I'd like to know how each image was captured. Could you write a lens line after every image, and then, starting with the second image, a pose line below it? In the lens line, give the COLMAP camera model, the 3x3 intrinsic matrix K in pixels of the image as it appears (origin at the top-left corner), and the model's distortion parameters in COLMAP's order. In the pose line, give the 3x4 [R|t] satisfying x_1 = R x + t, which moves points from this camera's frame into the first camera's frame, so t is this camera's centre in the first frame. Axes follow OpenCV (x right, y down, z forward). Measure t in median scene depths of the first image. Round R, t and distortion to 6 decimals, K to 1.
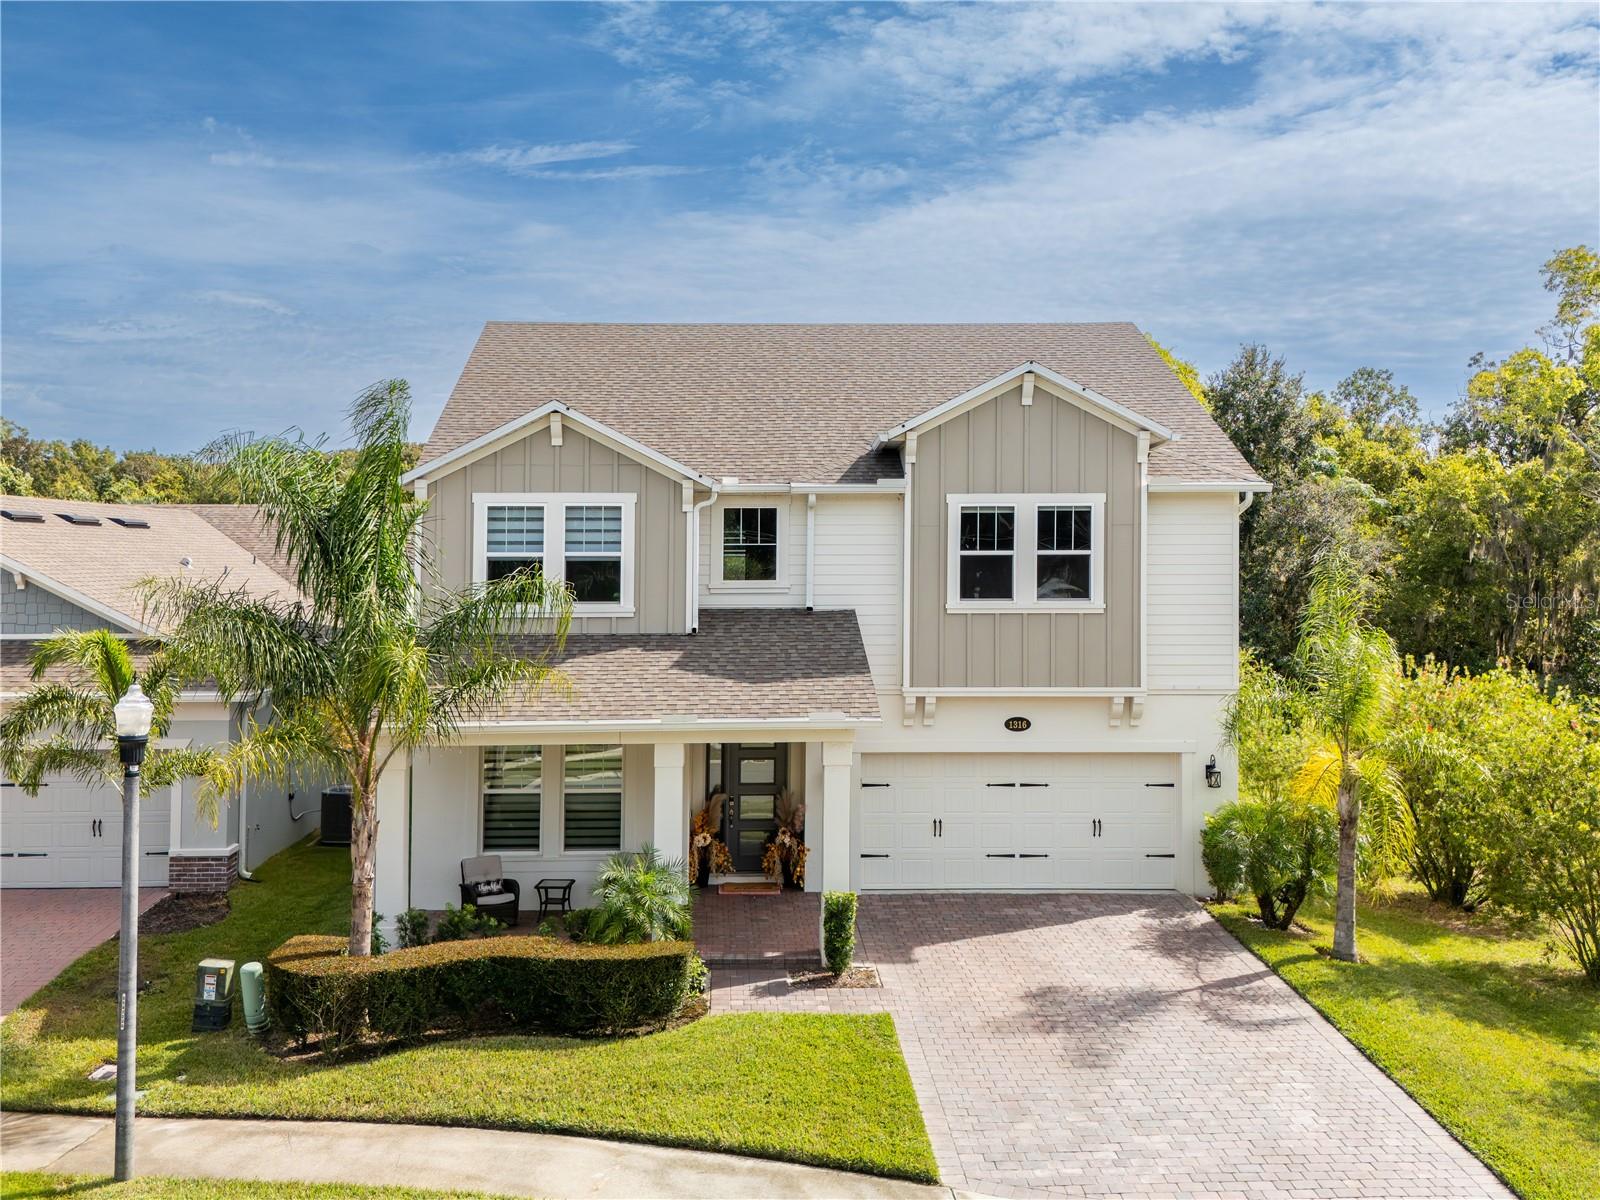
lens RADIAL K [[1456.5, 0, 798.3], [0, 1456.5, 553.7], [0, 0, 1]] dist [0.081174, -0.093114]
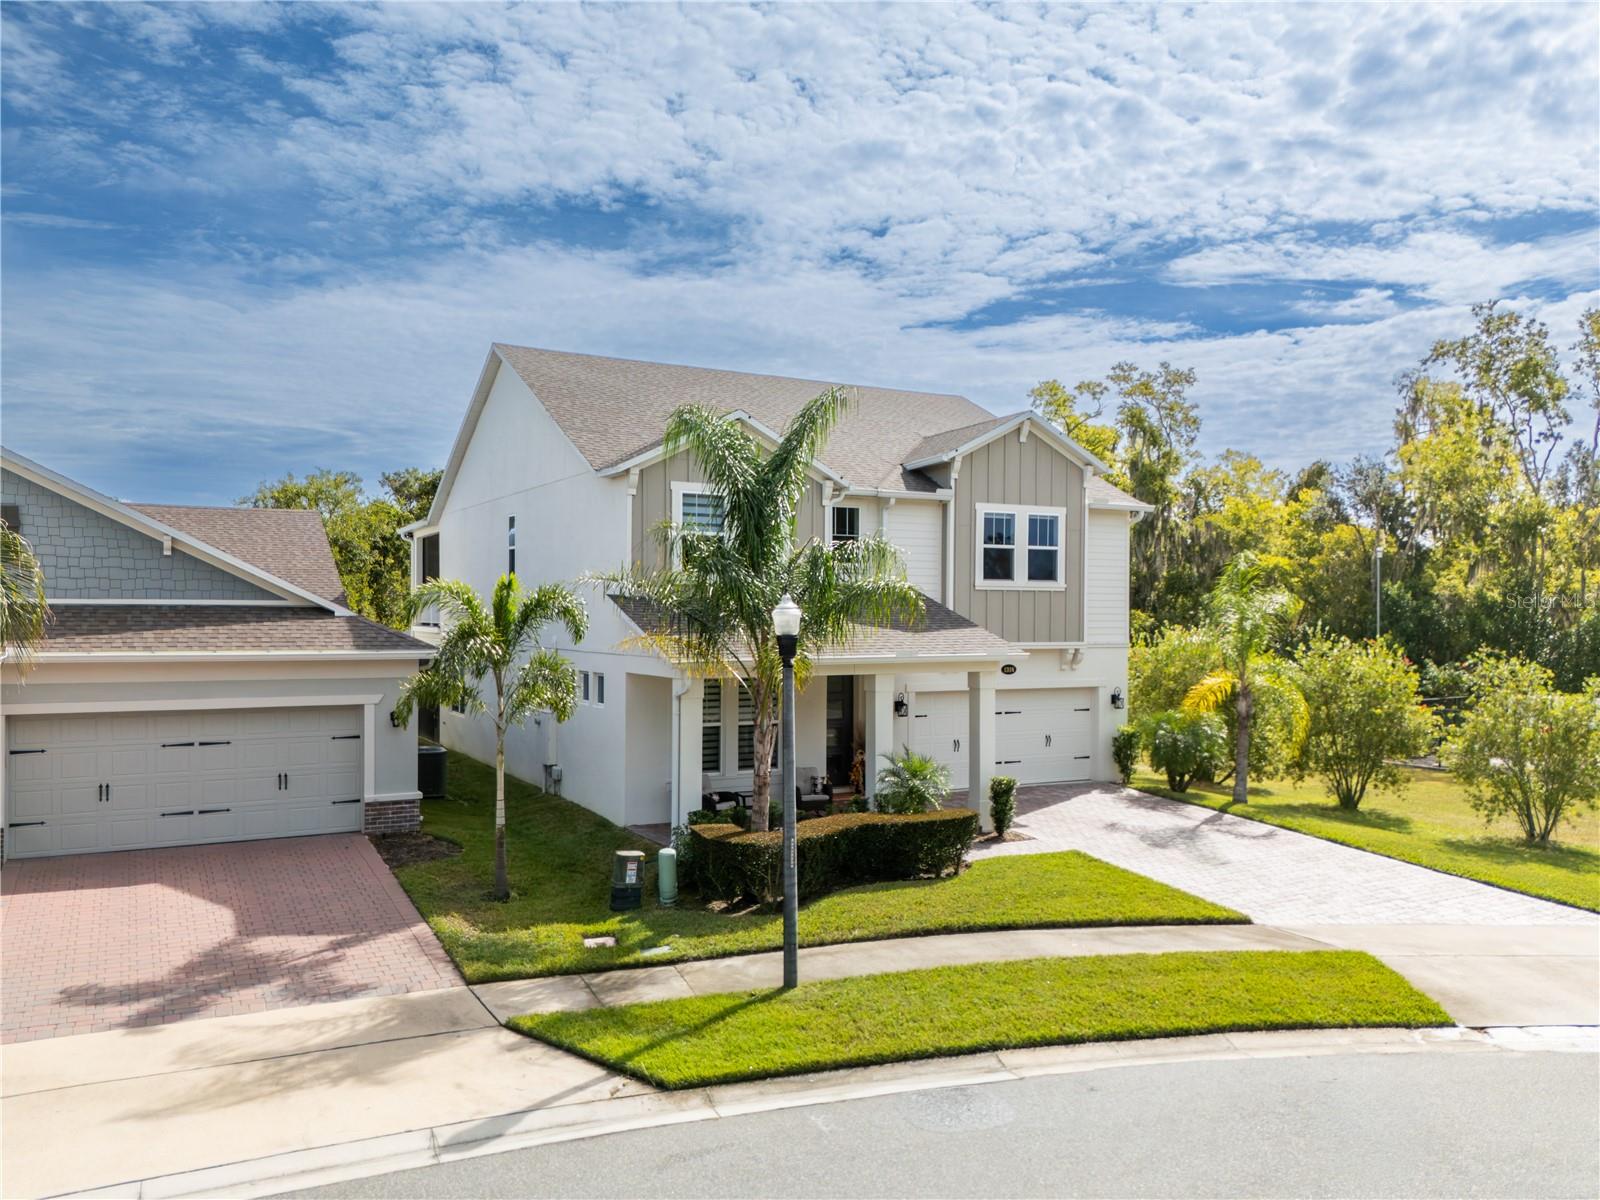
lens RADIAL K [[1202.9, 0, 849.1], [0, 1202.9, 624.7], [0, 0, 1]] dist [0.064593, -0.056122]
pose [[0.883197, 0.001642, 0.468999, -0.539235], [-0.007879, 0.999905, 0.011337, 0.062160], [-0.468936, -0.013708, 0.883126, 0.044627]]
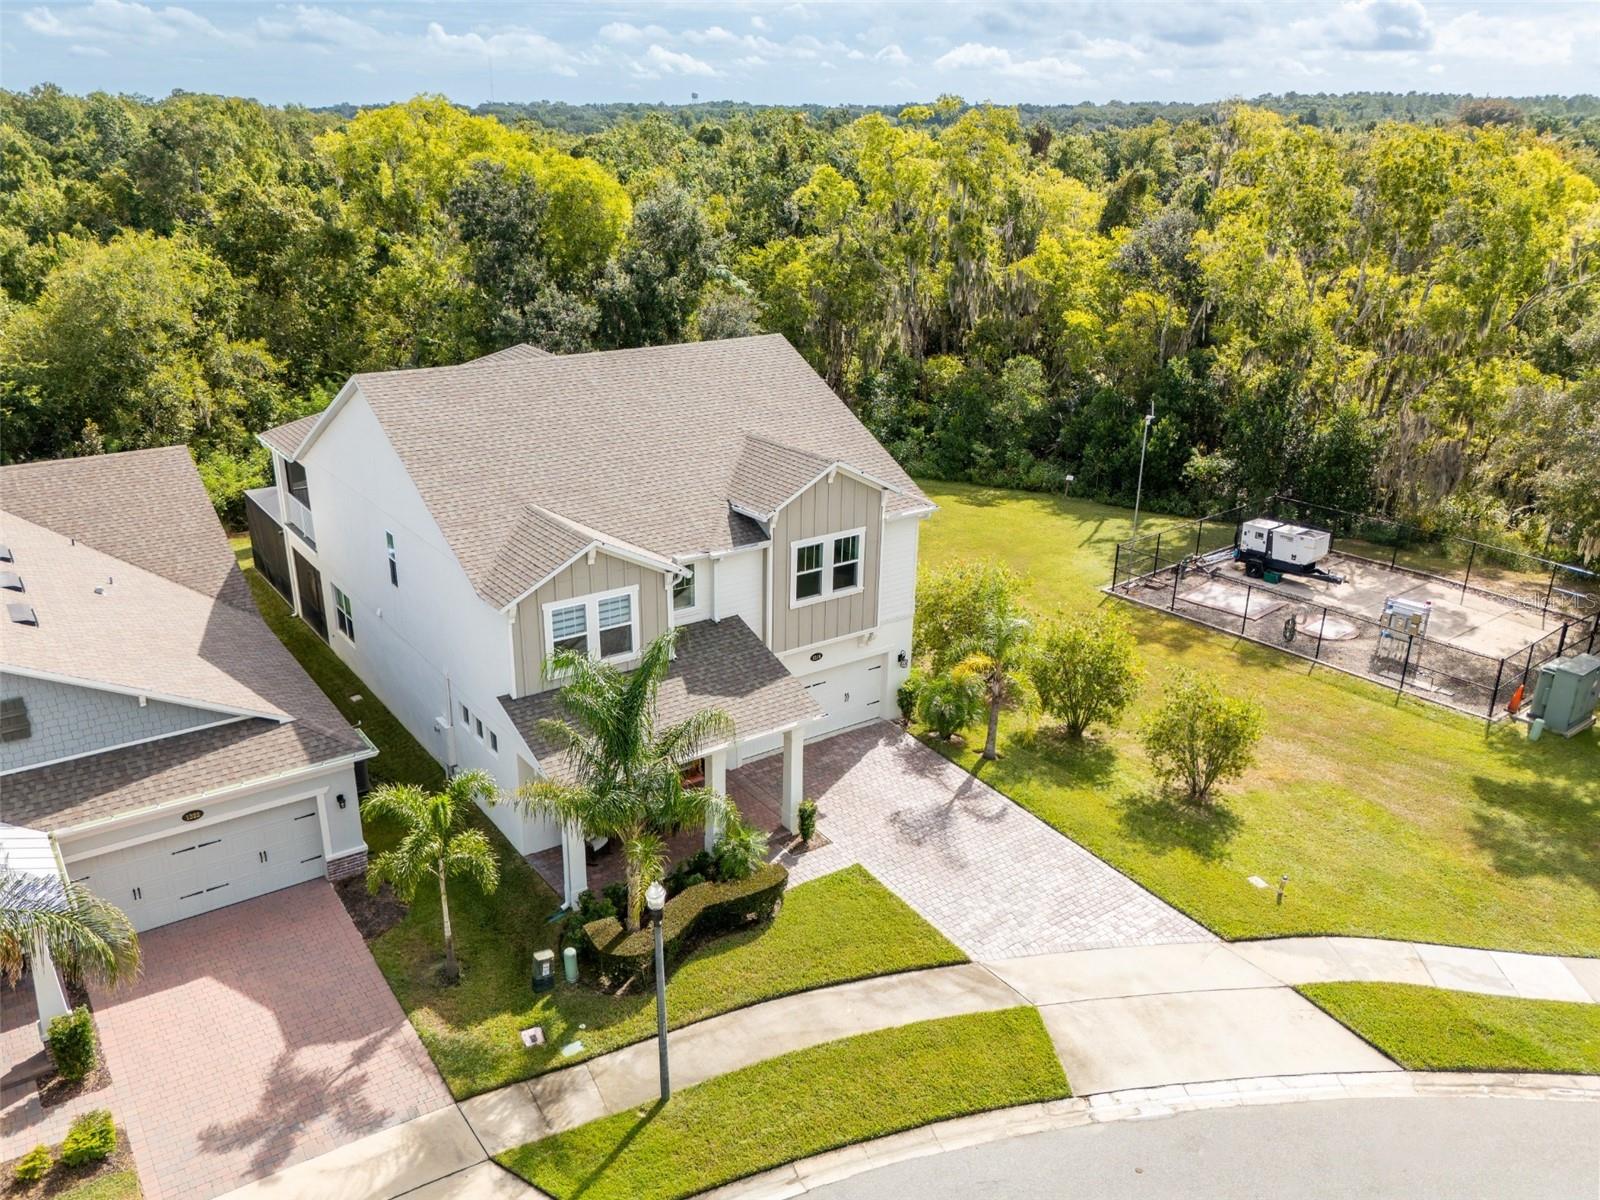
lens RADIAL K [[1227.4, 0, 765.0], [0, 1227.4, 602.7], [0, 0, 1]] dist [0.038204, -0.007188]
pose [[0.844025, -0.187042, 0.502630, -0.633707], [-0.009995, 0.931562, 0.363444, -0.481474], [-0.536211, -0.311780, 0.784392, -0.098088]]
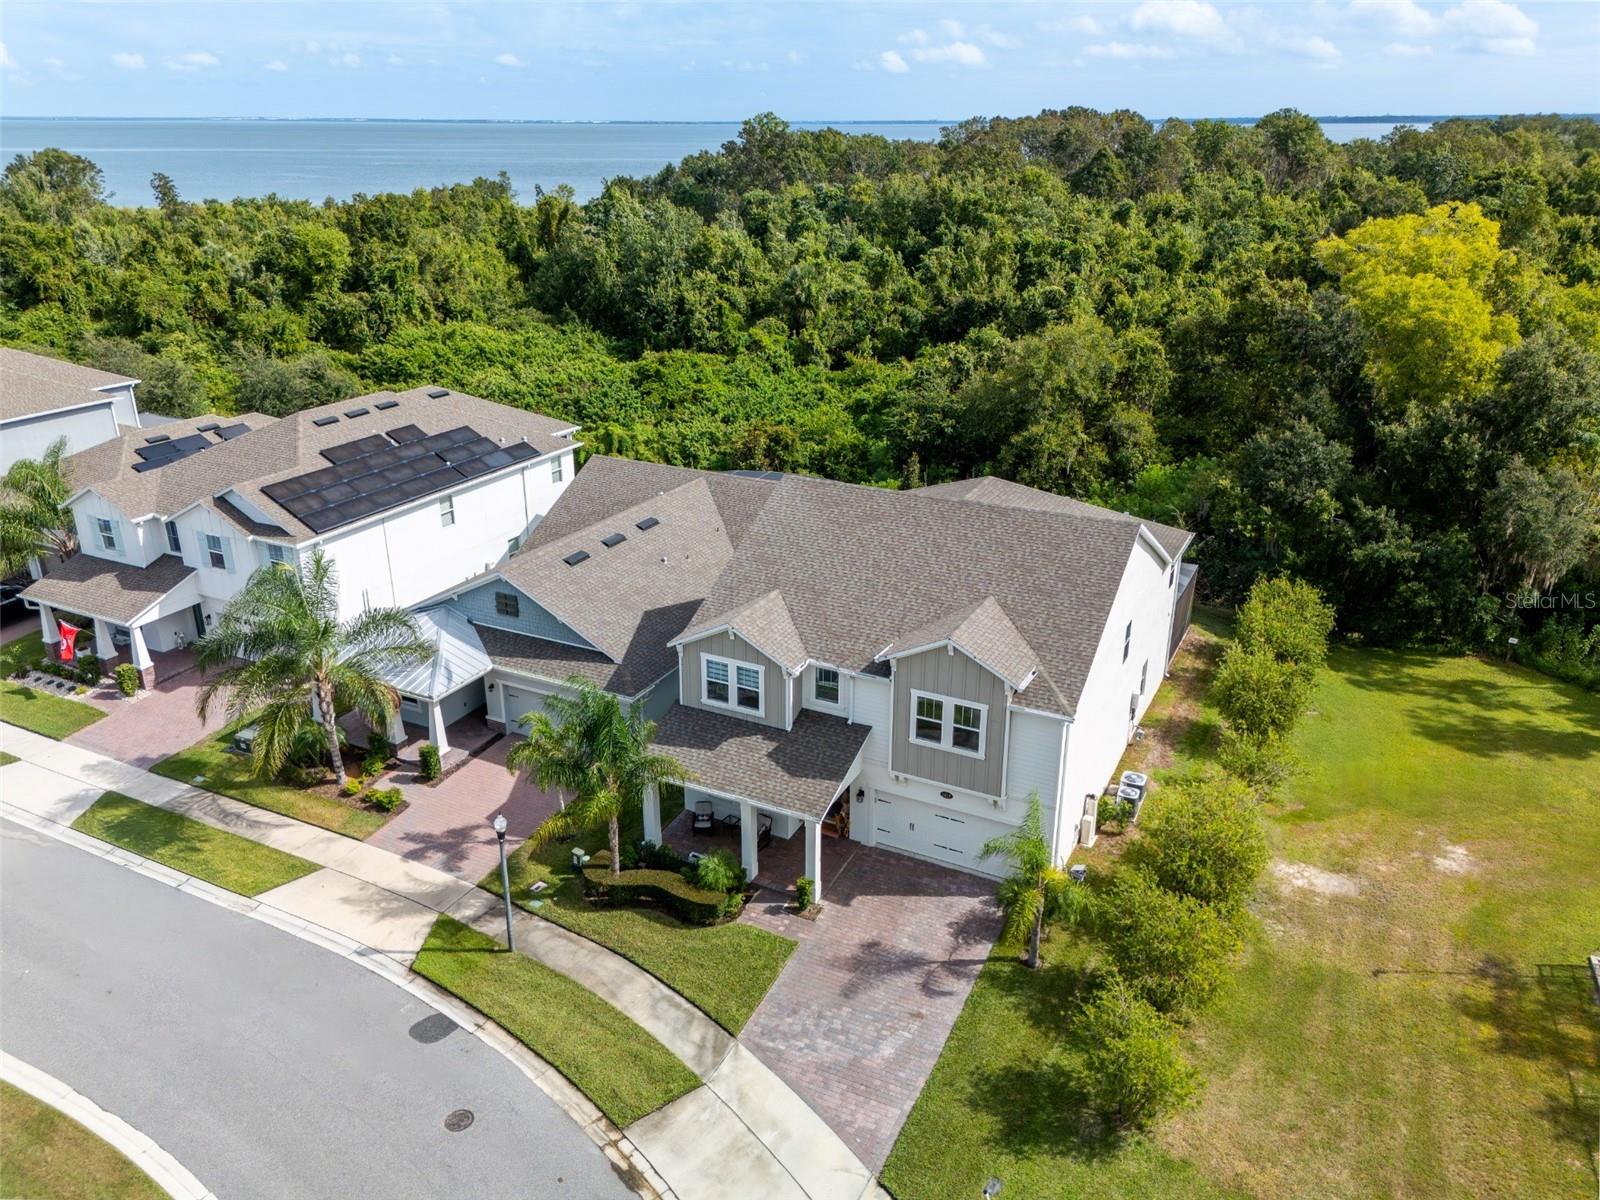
lens RADIAL K [[1202.9, 0, 849.1], [0, 1202.9, 624.7], [0, 0, 1]] dist [0.064593, -0.056122]
pose [[0.887342, 0.189259, -0.420481, 0.690315], [-0.010802, 0.920169, 0.391373, -0.750724], [0.460985, -0.342739, 0.818549, -0.333796]]
